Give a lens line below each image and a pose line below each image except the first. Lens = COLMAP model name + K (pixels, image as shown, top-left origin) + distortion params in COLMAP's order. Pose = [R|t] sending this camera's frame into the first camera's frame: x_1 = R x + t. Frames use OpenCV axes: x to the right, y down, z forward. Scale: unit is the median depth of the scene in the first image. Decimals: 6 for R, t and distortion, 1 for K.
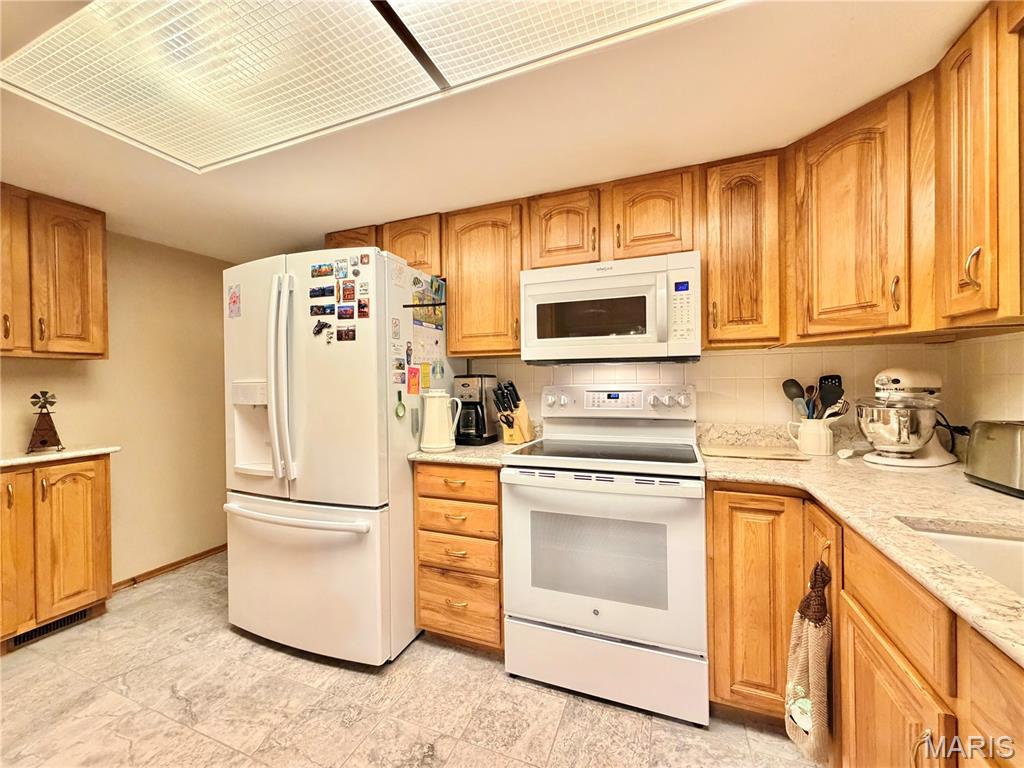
lens RADIAL K [[407.6, 0, 510.7], [0, 407.6, 382.4], [0, 0, 1]] dist [-0.001368, 0.000644]
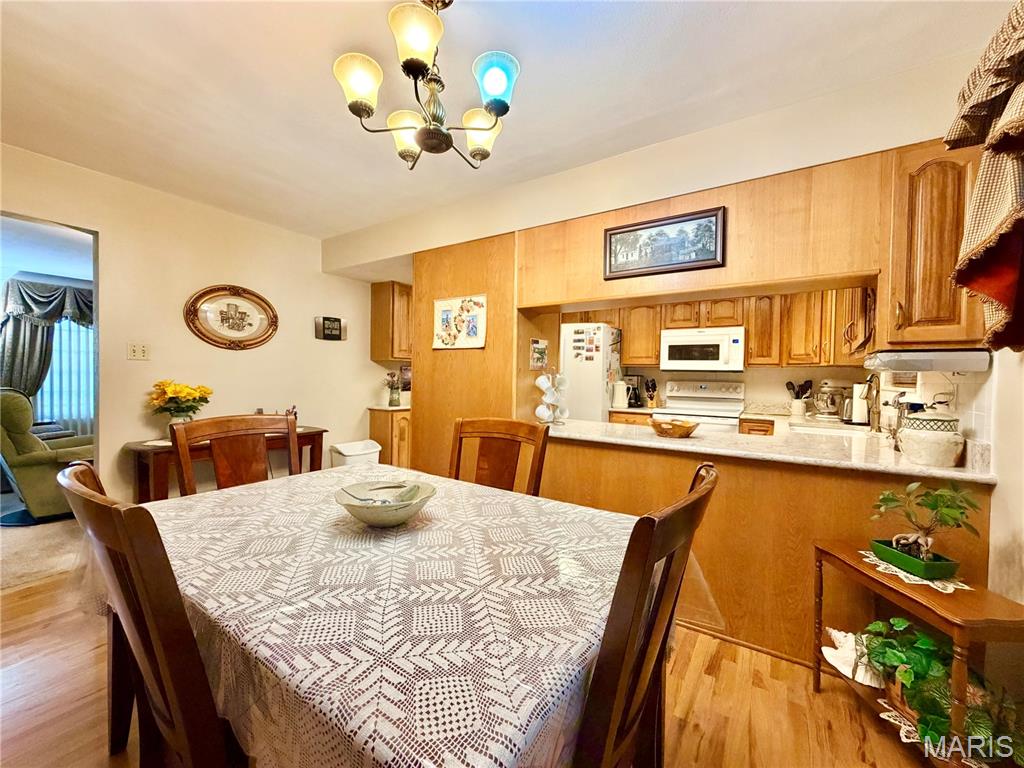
lens RADIAL K [[407.6, 0, 508.9], [0, 407.6, 381.0], [0, 0, 1]] dist [-0.001368, 0.000644]
pose [[0.978918, 0.031675, -0.201782, -0.340722], [-0.029009, 0.999449, 0.016160, -0.002970], [0.202182, -0.009966, 0.979297, -1.399532]]
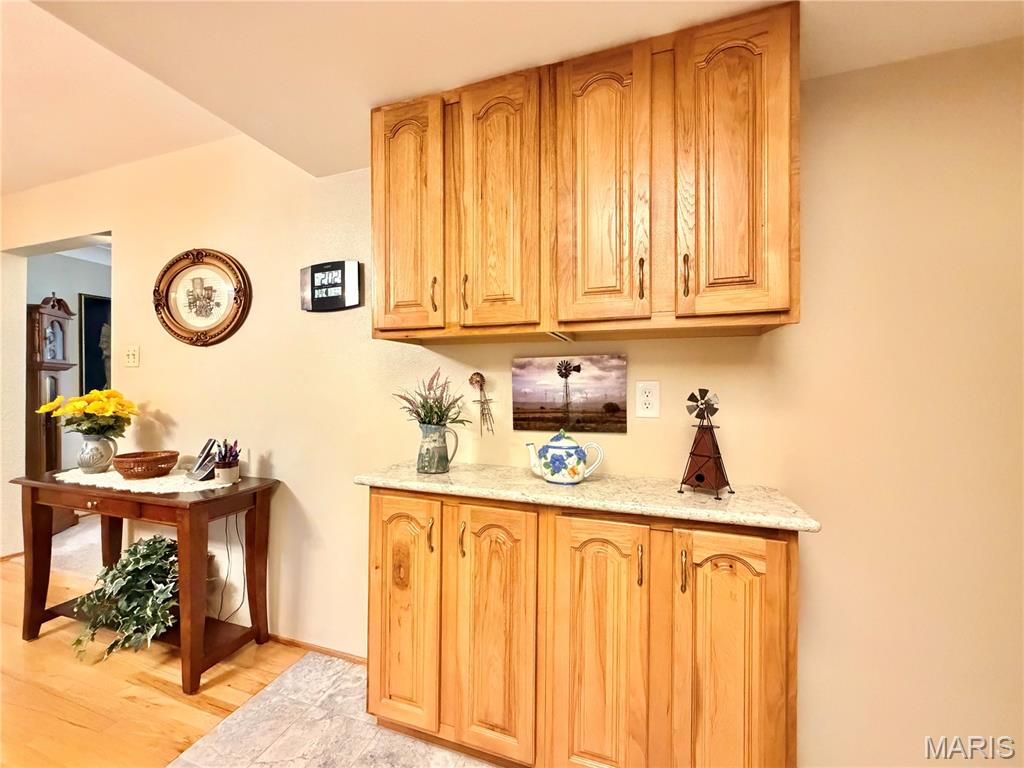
lens RADIAL K [[407.6, 0, 511.5], [0, 407.6, 383.2], [0, 0, 1]] dist [-0.001368, 0.000644]
pose [[0.037778, 0.014548, -0.999180, -0.632456], [-0.007468, 0.999870, 0.014275, 0.008230], [0.999258, 0.006923, 0.037882, 0.767575]]
